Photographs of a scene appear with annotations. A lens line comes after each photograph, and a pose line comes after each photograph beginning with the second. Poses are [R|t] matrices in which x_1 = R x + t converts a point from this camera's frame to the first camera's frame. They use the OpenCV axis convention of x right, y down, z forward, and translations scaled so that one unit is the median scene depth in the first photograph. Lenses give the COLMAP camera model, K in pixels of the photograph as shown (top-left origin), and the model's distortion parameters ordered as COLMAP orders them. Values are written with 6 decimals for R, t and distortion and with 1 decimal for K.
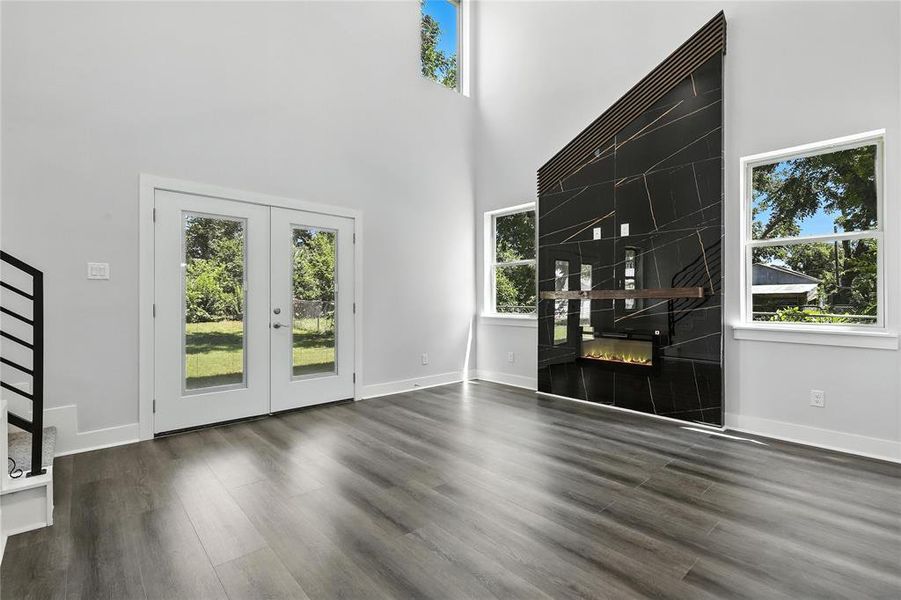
lens RADIAL K [[408.8, 0, 451.0], [0, 408.8, 302.2], [0, 0, 1]] dist [-0.000317, 0.000551]
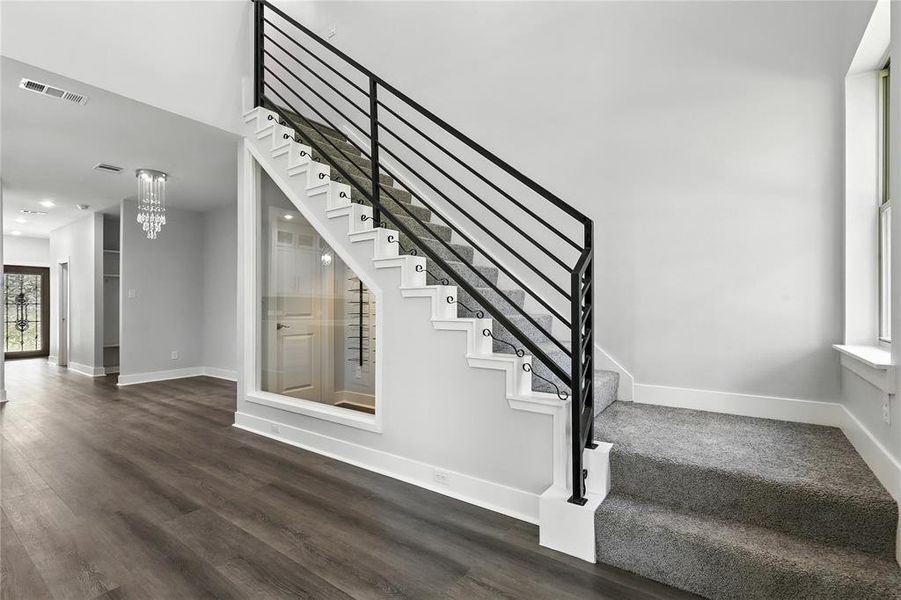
lens RADIAL K [[412.8, 0, 450.3], [0, 412.8, 304.3], [0, 0, 1]] dist [-0.002016, 0.000936]
pose [[-0.979295, 0.007409, -0.202302, -0.288626], [0.007376, 0.999972, 0.000914, -0.004682], [0.202303, -0.000597, -0.979323, 0.925261]]
